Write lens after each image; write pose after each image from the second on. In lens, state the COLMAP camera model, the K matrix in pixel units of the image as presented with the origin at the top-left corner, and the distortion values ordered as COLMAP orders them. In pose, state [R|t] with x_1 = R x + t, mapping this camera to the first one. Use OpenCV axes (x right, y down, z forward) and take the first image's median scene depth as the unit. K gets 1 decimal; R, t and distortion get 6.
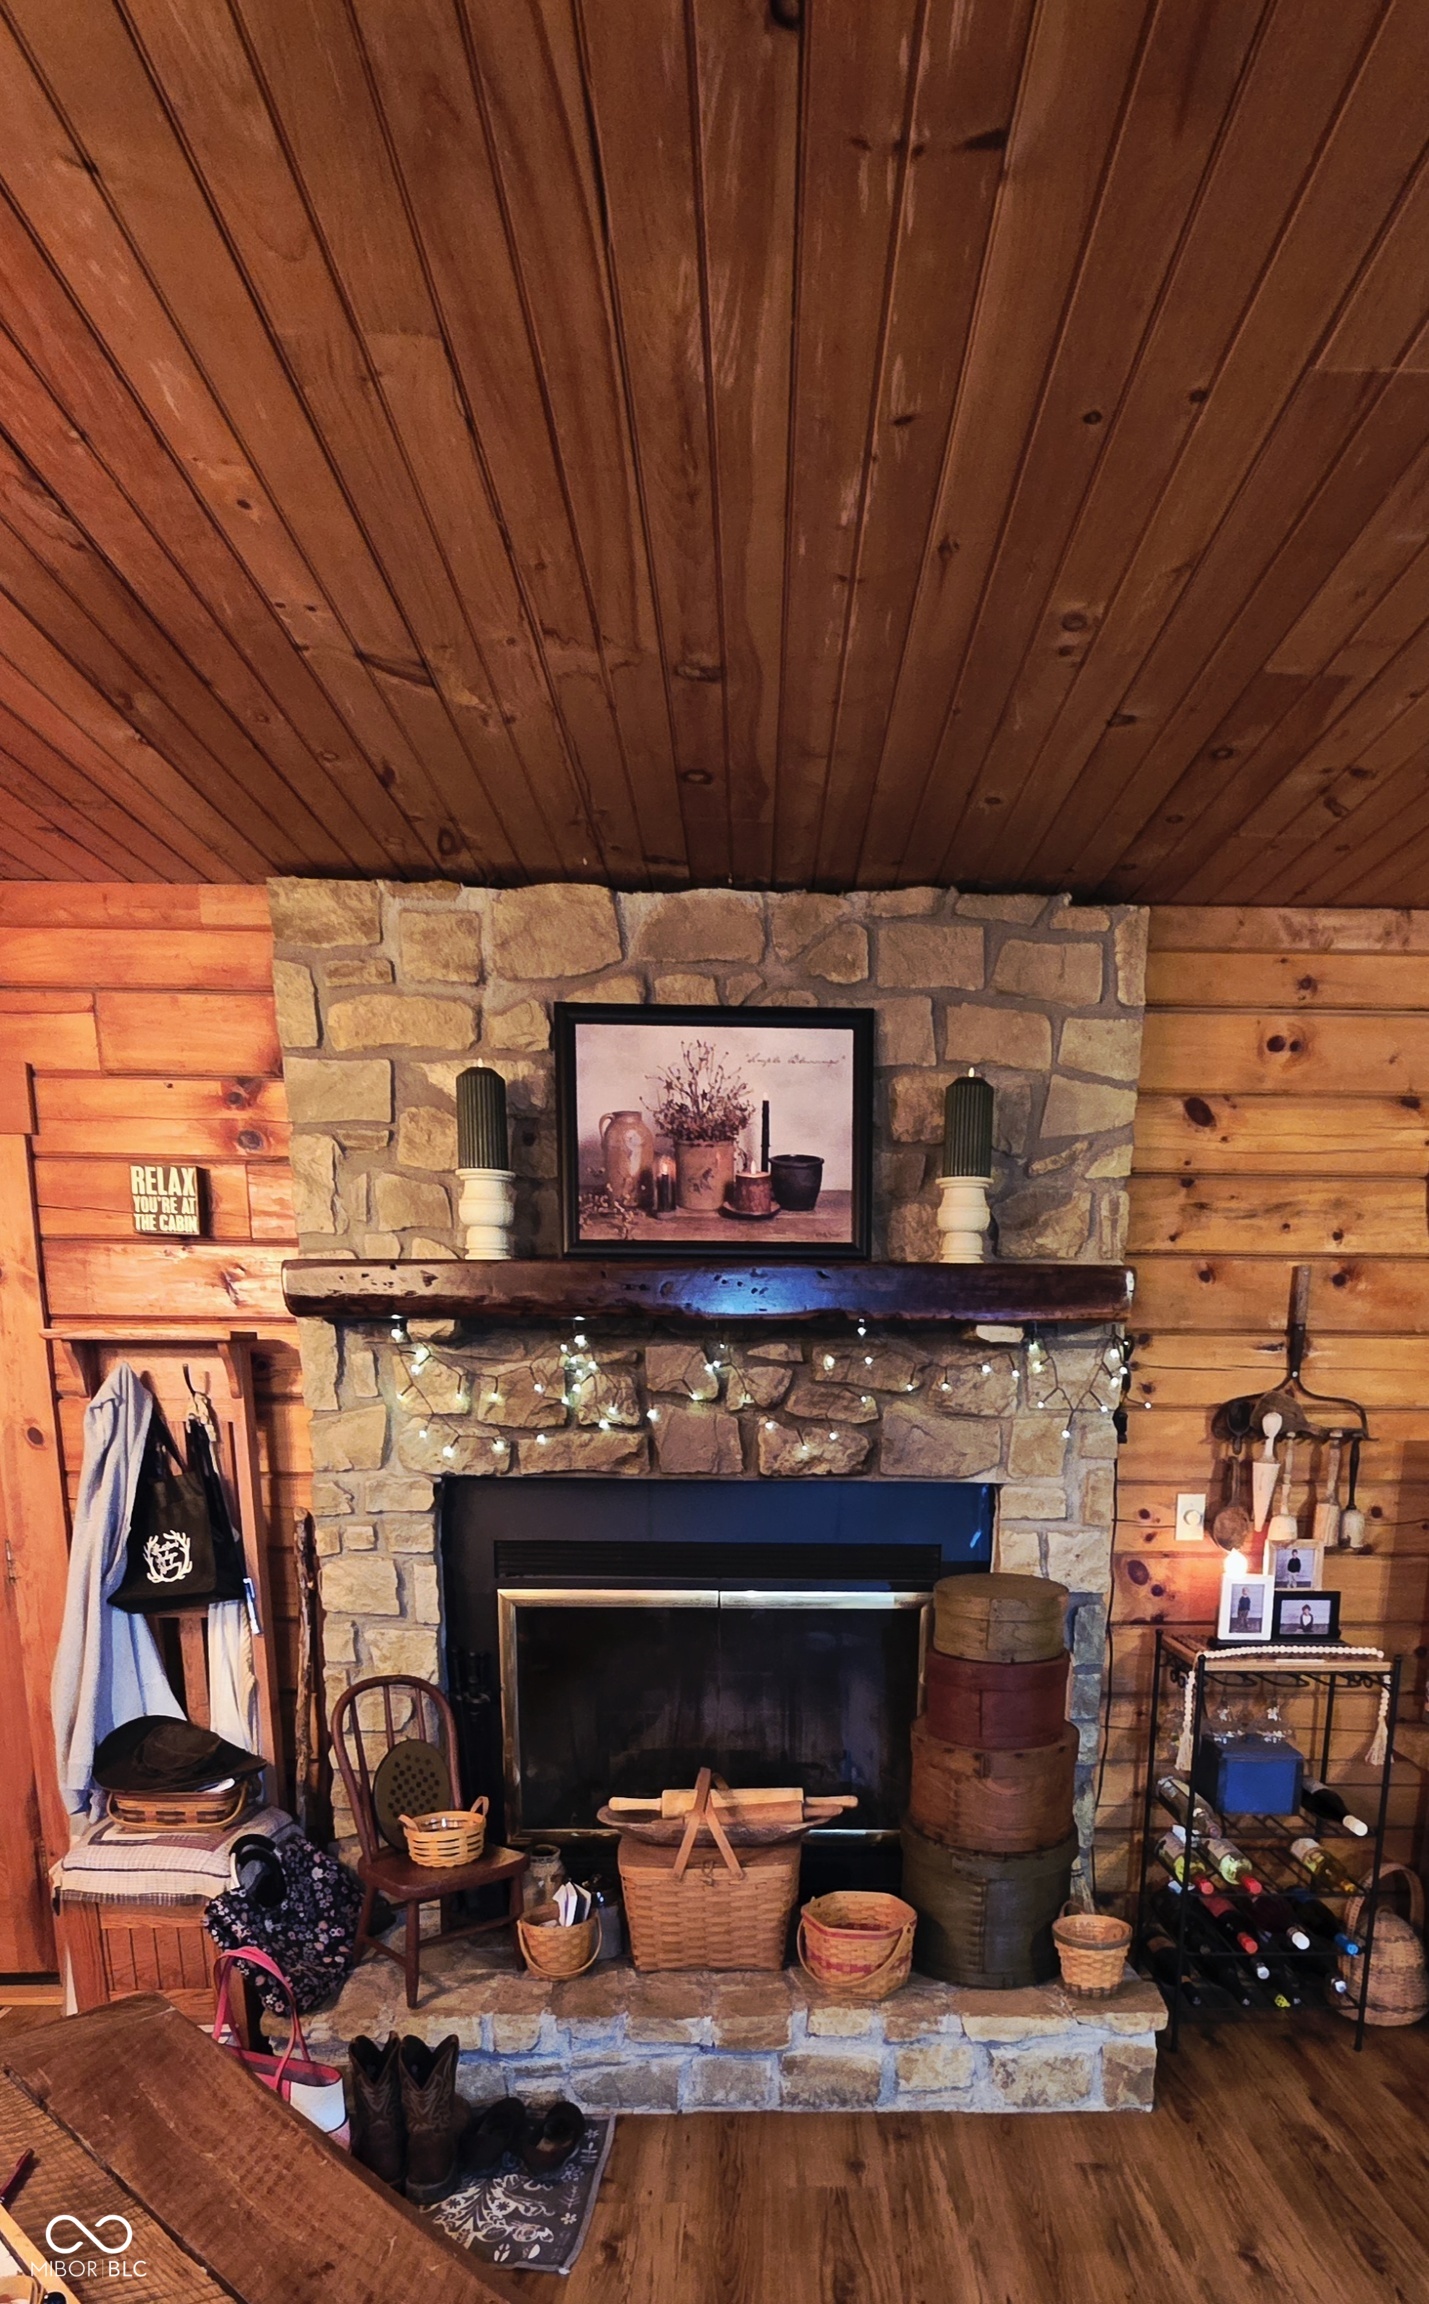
lens RADIAL K [[1340.7, 0, 804.1], [0, 1340.7, 1667.4], [0, 0, 1]] dist [-0.001771, -0.000465]
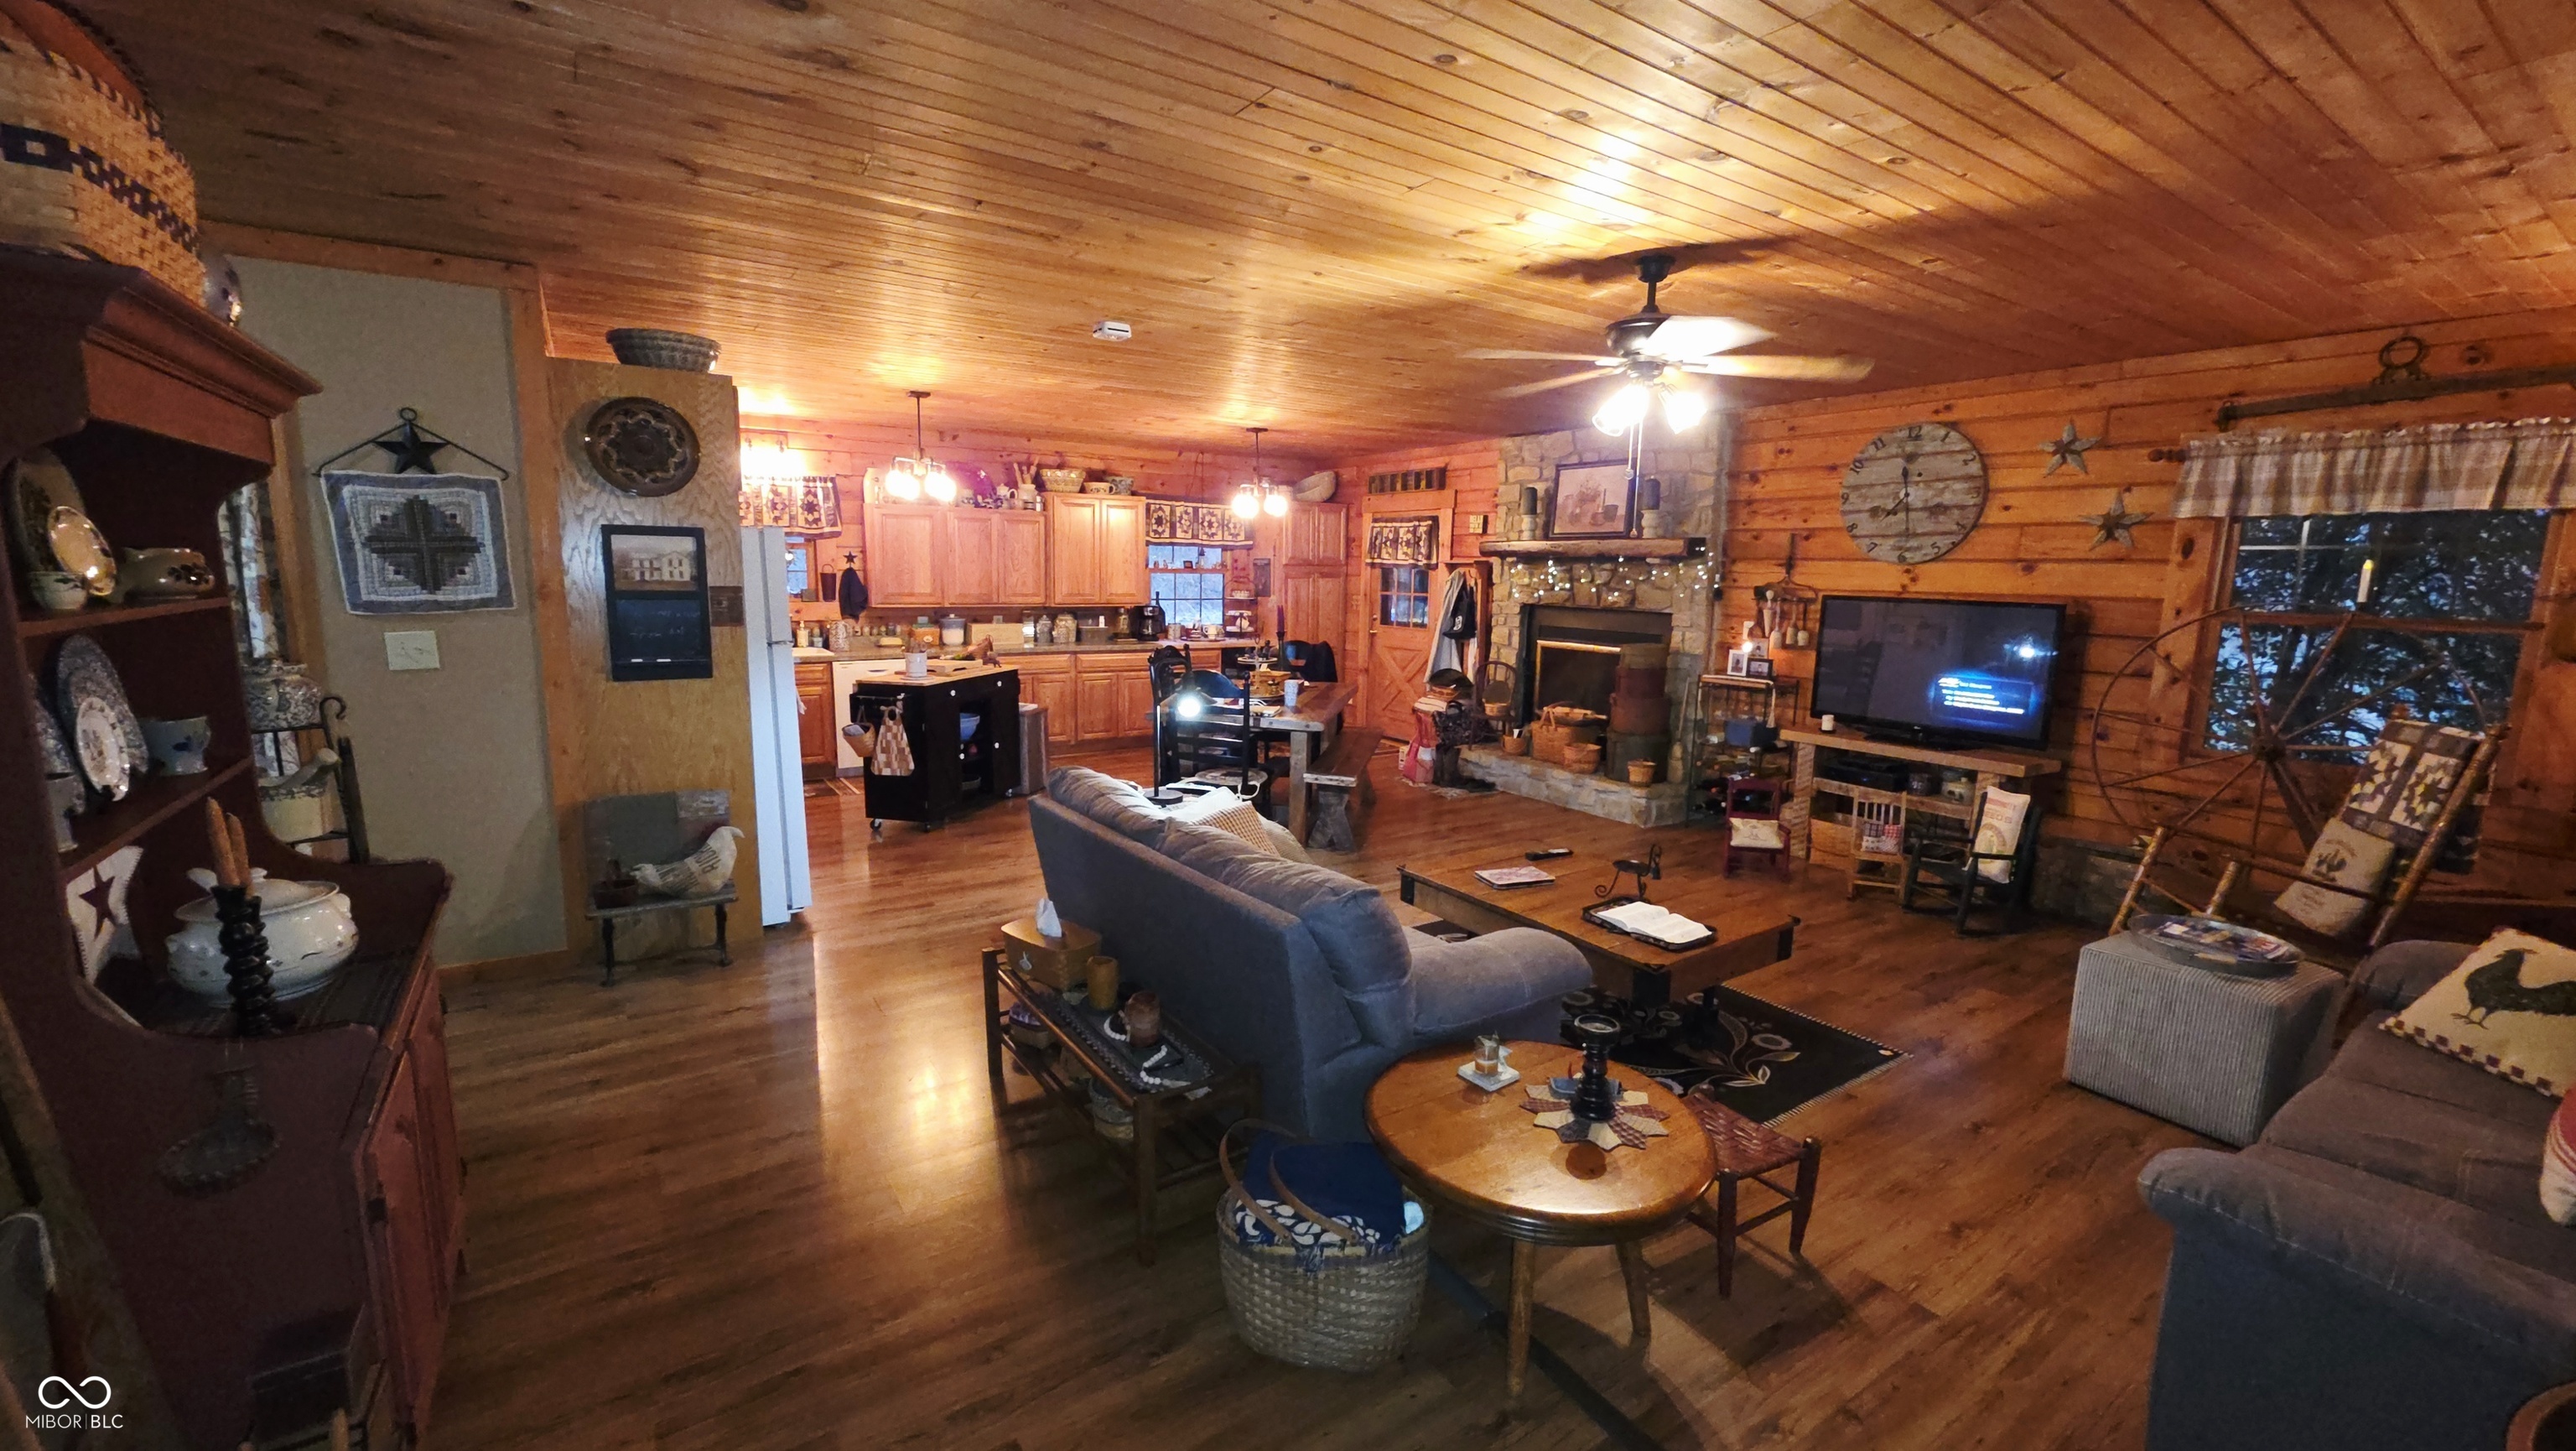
lens RADIAL K [[1022.9, 0, 1287.5], [0, 1022.9, 727.6], [0, 0, 1]] dist [0.001859, 0.000069]
pose [[0.530608, 0.133219, -0.837083, 1.610144], [-0.199100, 0.979530, 0.029684, 0.202147], [0.823902, 0.150912, 0.546270, -0.824947]]
